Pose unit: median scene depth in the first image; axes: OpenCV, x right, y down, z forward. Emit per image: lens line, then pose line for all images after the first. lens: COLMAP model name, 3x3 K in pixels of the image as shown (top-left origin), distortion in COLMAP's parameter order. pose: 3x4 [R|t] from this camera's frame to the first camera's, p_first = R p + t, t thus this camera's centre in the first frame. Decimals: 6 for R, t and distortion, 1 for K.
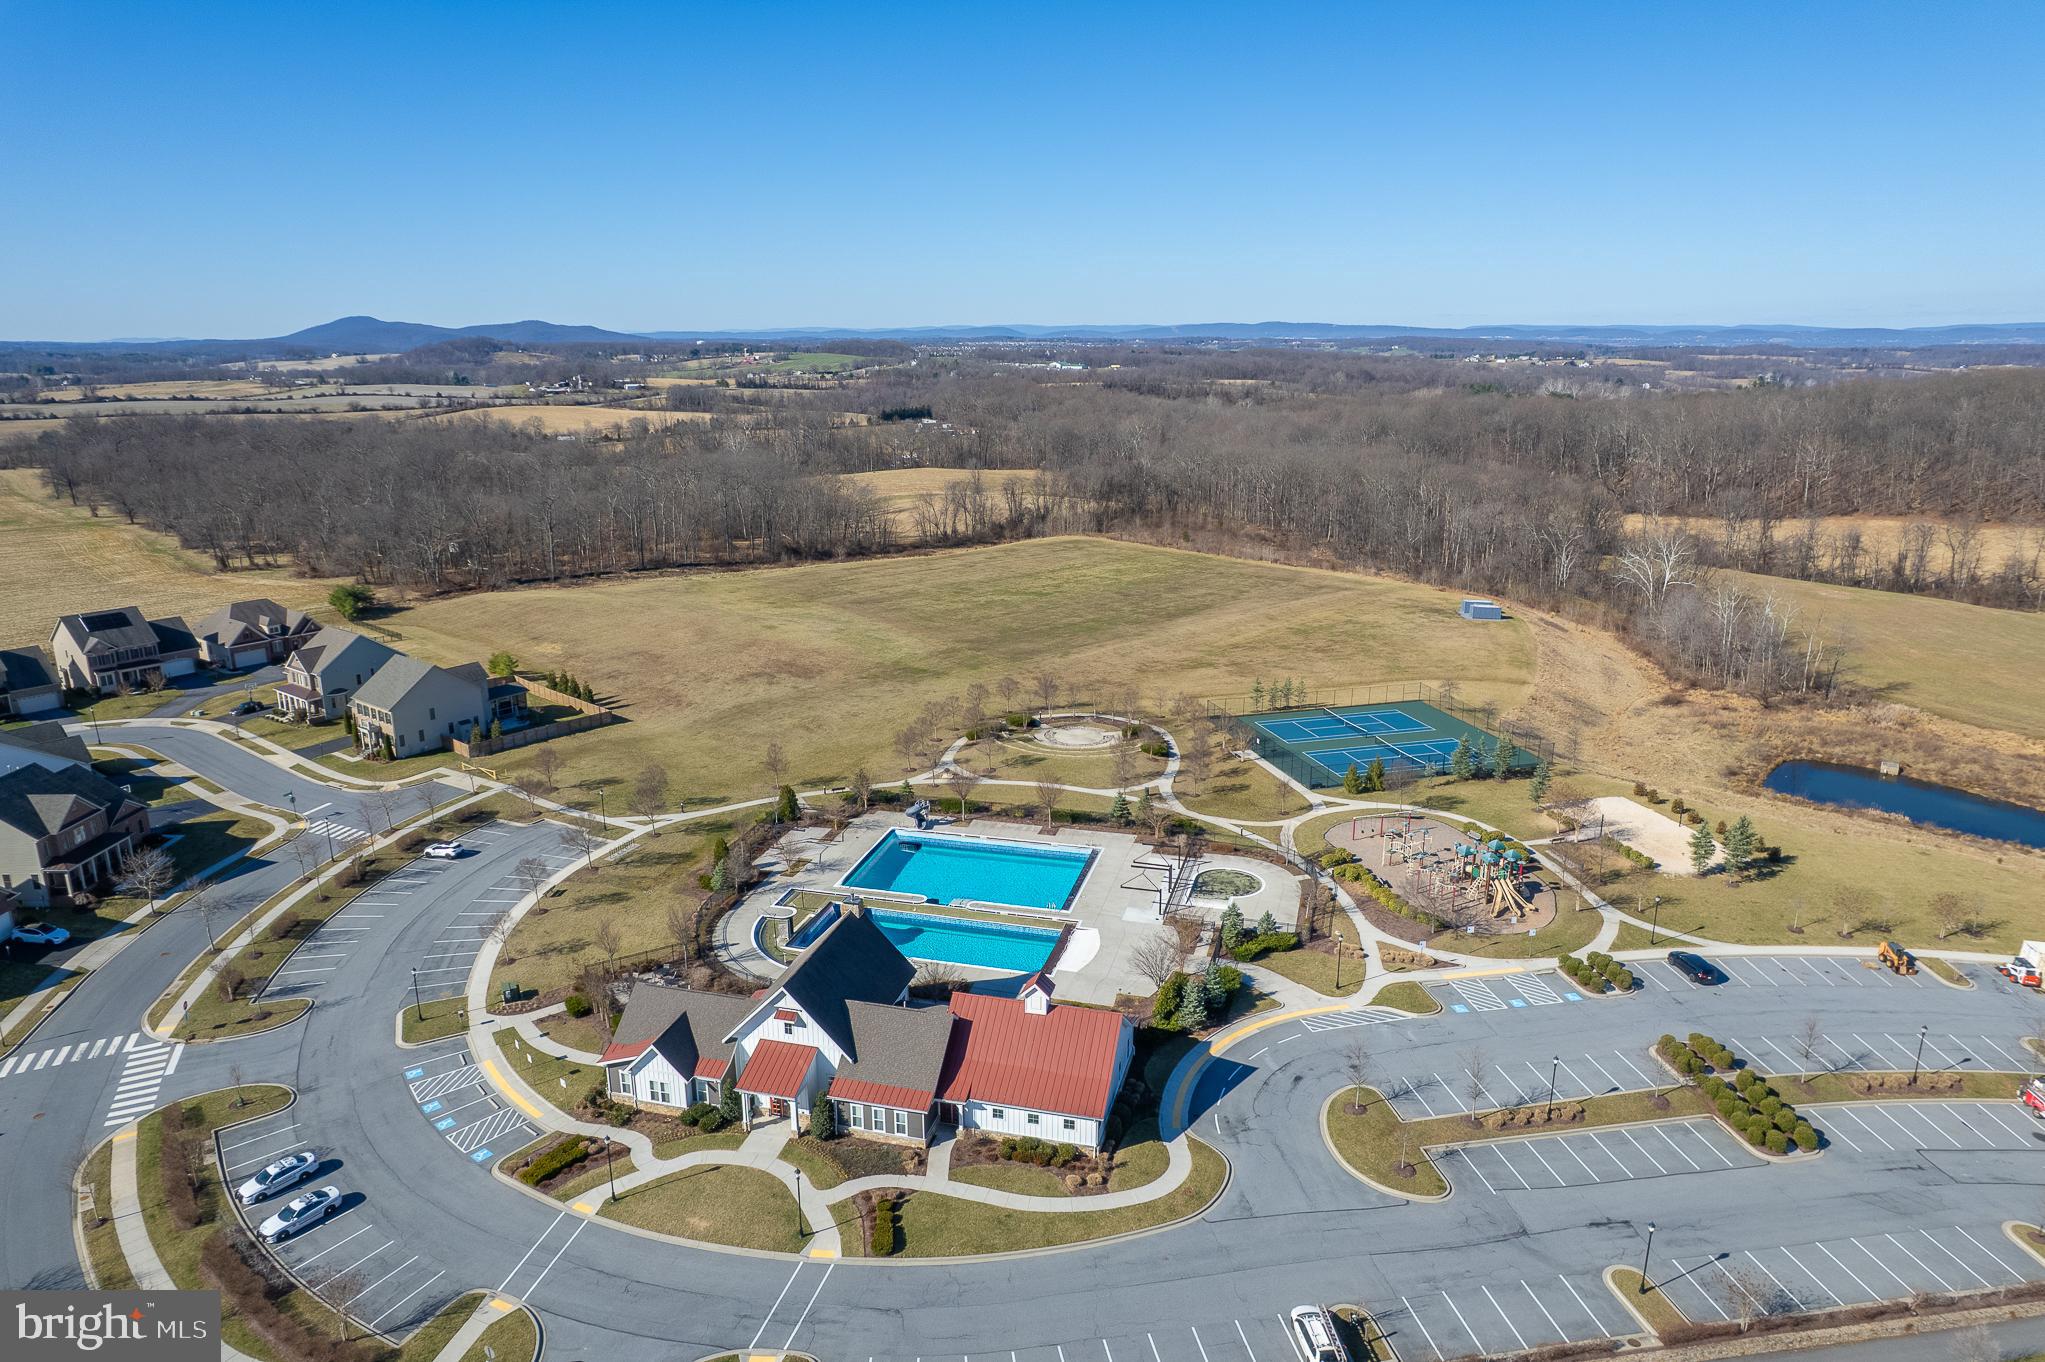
lens RADIAL K [[1315.3, 0, 1014.2], [0, 1315.3, 685.8], [0, 0, 1]] dist [-0.058897, 0.045749]
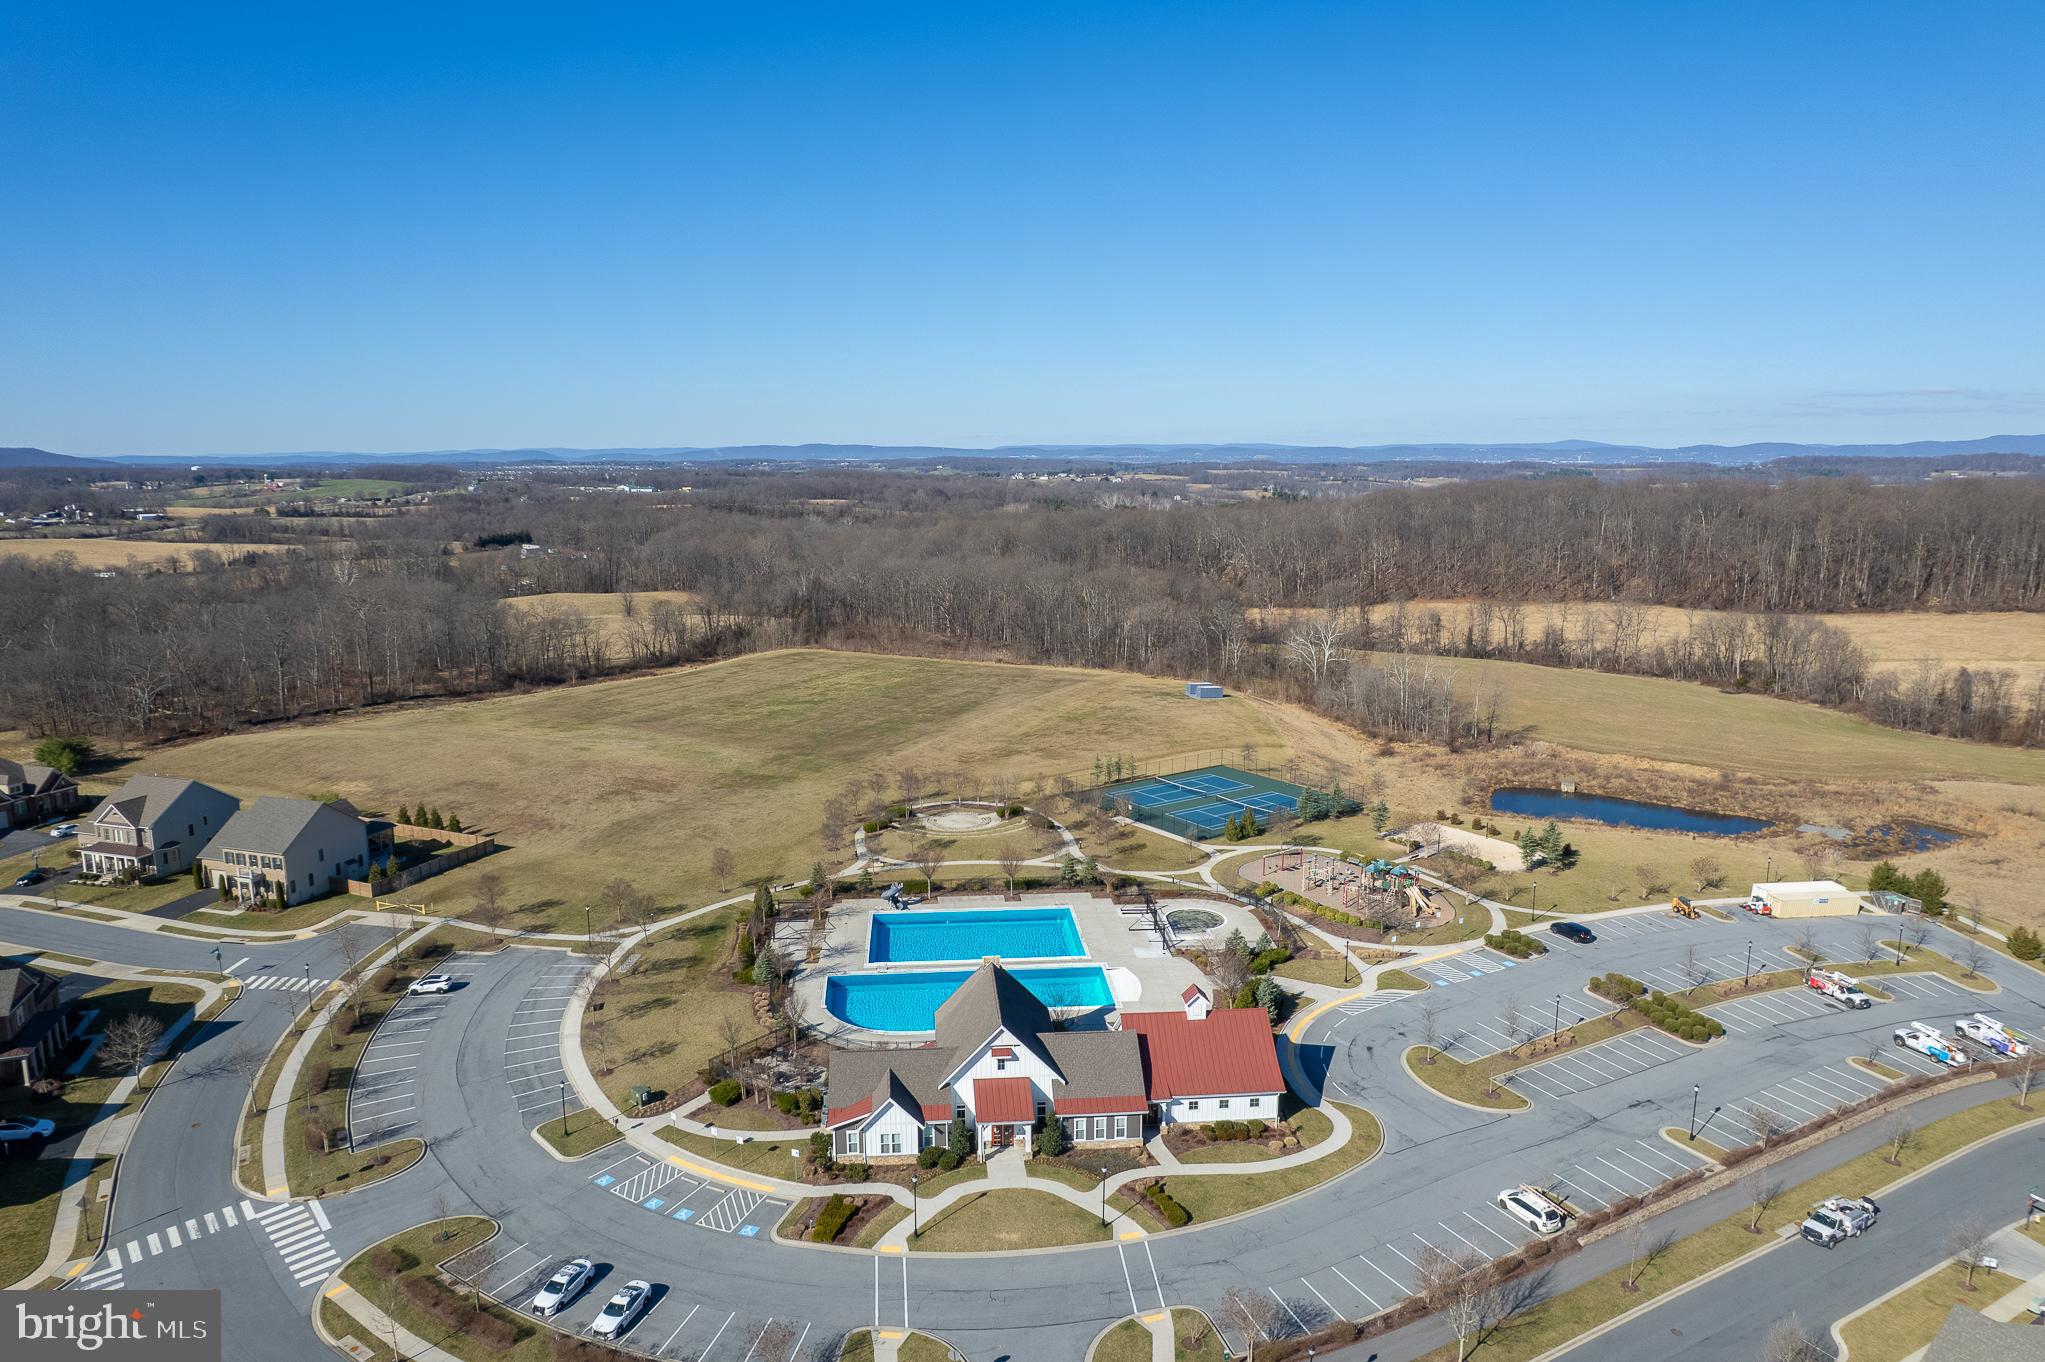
lens RADIAL K [[1315.3, 0, 1018.4], [0, 1315.3, 695.1], [0, 0, 1]] dist [-0.058897, 0.045749]
pose [[0.941462, -0.060582, 0.331630, -0.374429], [0.087596, 0.993893, -0.067113, 0.018200], [-0.325539, 0.092234, 0.941019, -0.062607]]
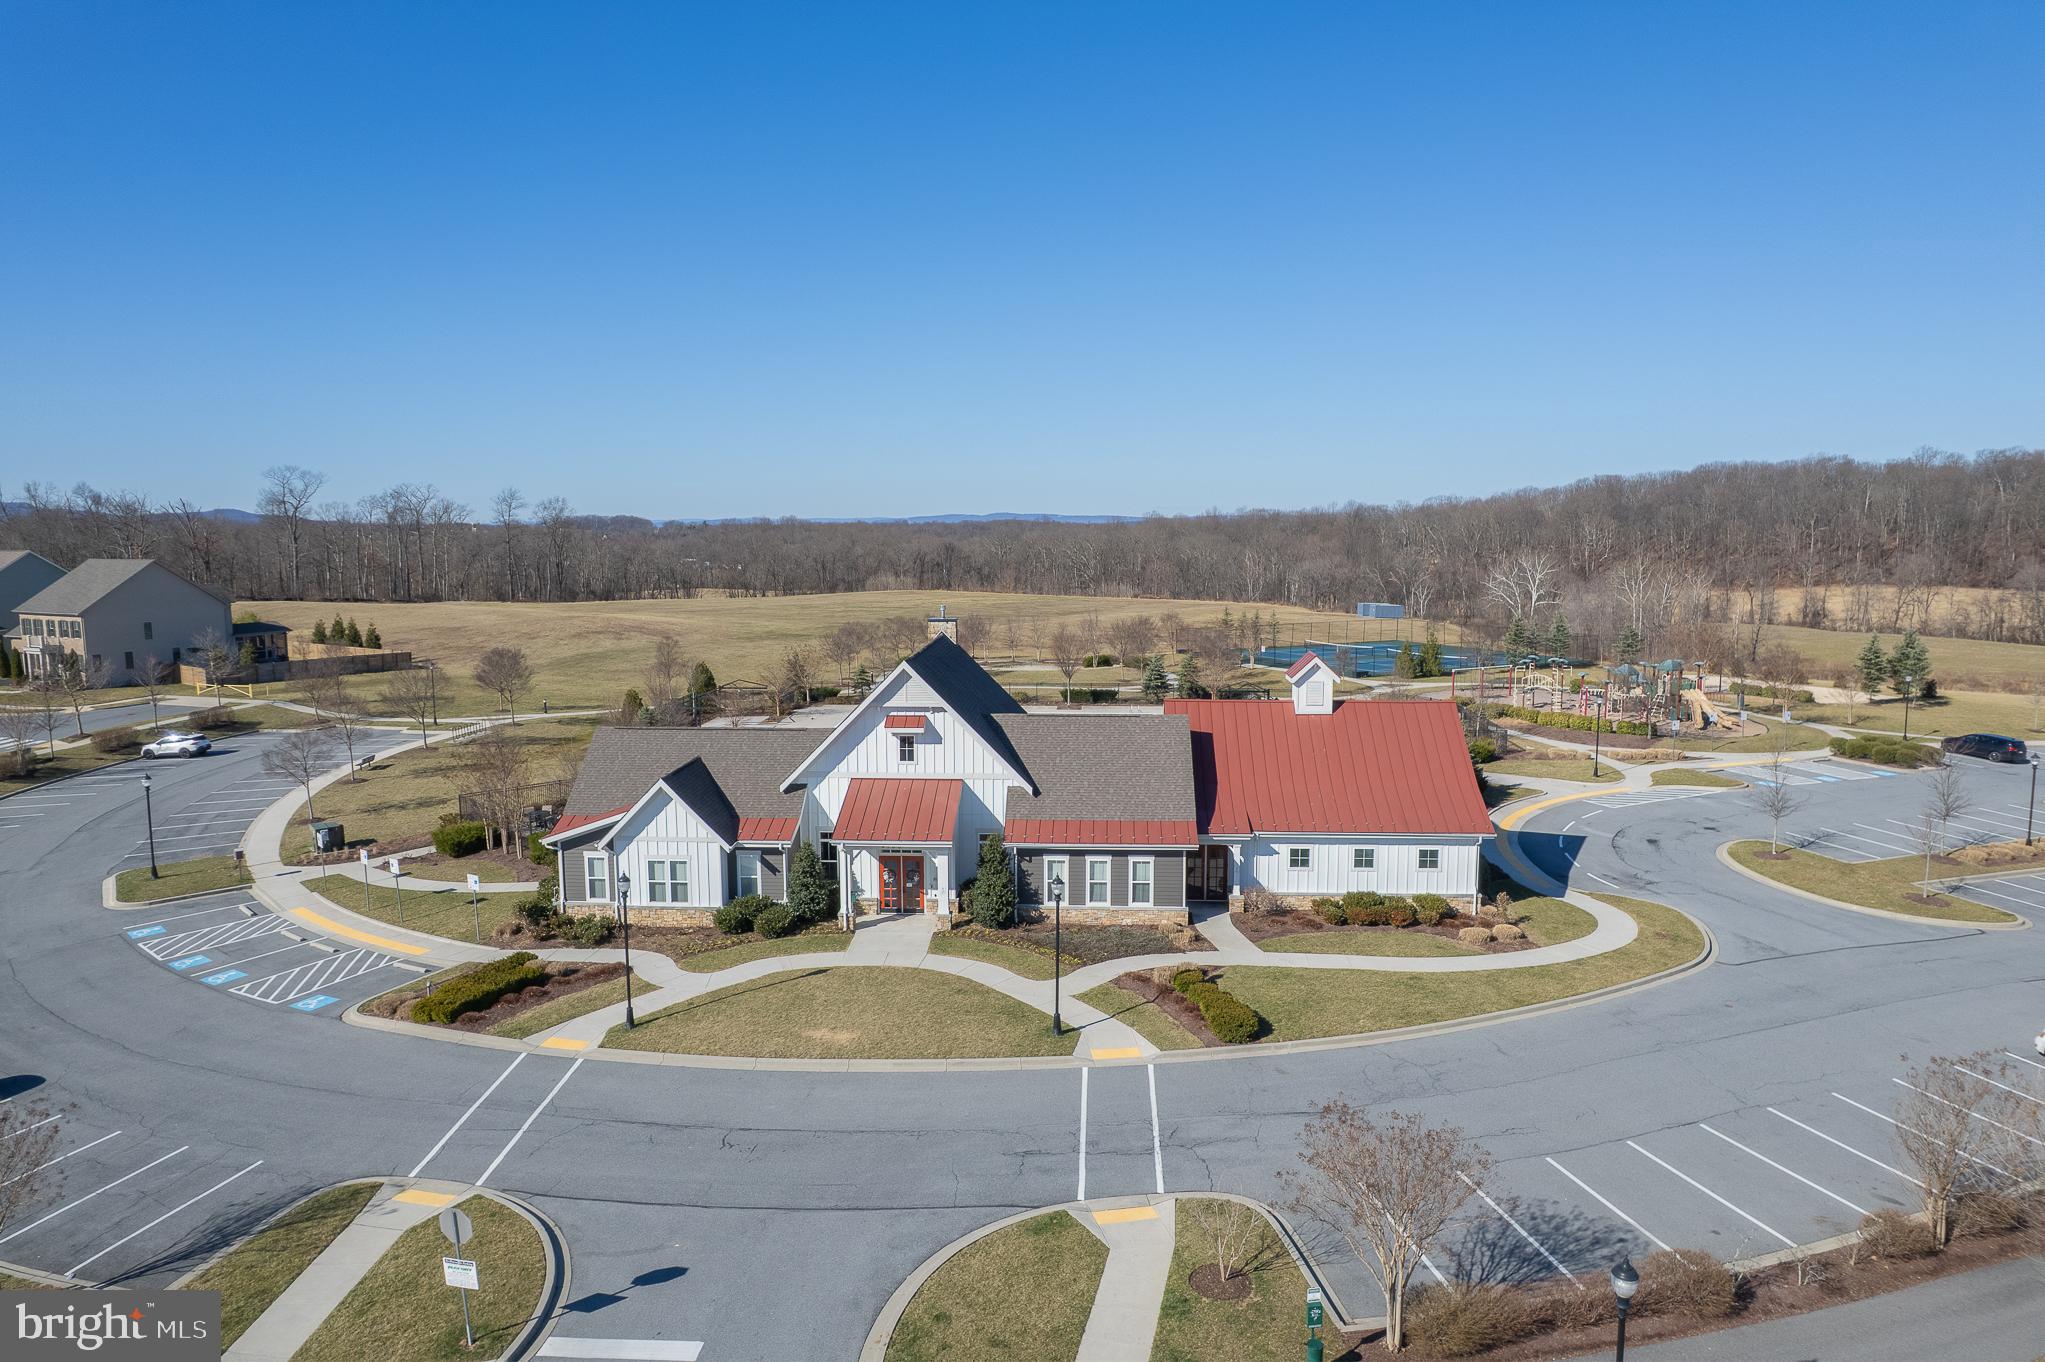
lens RADIAL K [[1315.3, 0, 1022.9], [0, 1315.3, 684.0], [0, 0, 1]] dist [-0.058897, 0.045749]
pose [[0.978642, -0.022806, 0.204304, -0.174740], [0.051941, 0.989013, -0.138402, 0.230509], [-0.198903, 0.146057, 0.969074, 0.324379]]
